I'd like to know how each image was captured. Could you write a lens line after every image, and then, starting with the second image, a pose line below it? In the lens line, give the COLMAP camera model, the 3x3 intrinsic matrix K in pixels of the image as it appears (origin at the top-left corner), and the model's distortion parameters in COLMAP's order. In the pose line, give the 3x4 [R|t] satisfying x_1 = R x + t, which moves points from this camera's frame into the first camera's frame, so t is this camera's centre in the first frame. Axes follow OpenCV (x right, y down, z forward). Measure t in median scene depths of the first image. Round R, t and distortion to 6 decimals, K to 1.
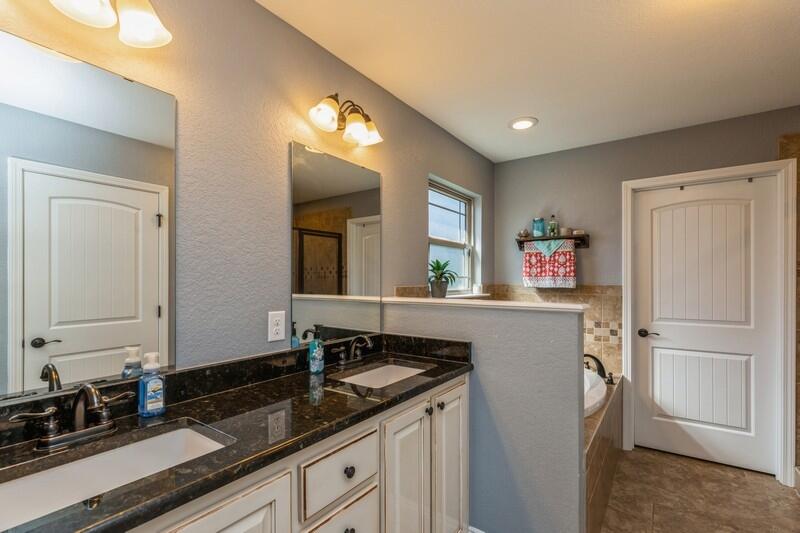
lens RADIAL K [[361.2, 0, 402.4], [0, 361.2, 280.4], [0, 0, 1]] dist [0.000717, -0.000128]
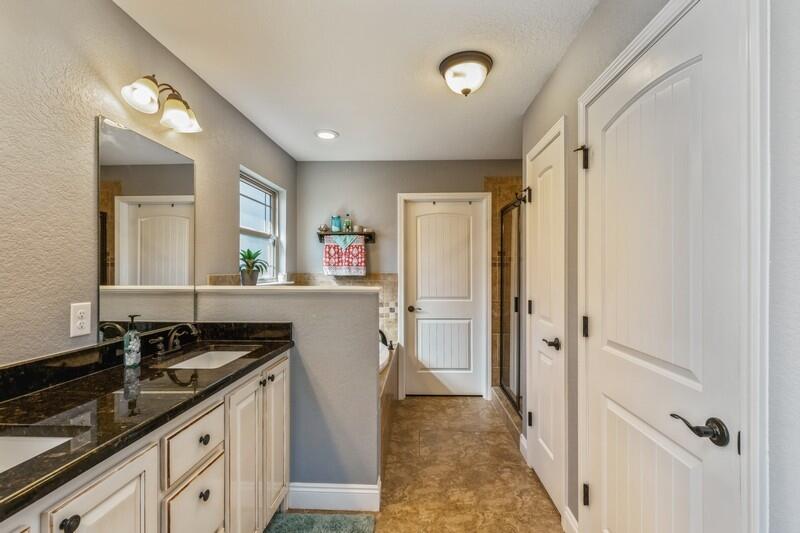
lens RADIAL K [[365.3, 0, 400.0], [0, 365.3, 266.5], [0, 0, 1]] dist [0.001019, -0.000143]
pose [[0.840057, 0.004802, 0.542477, -0.107300], [0.000518, 0.999953, -0.009653, 0.002979], [-0.542498, 0.008390, 0.840015, -0.117297]]
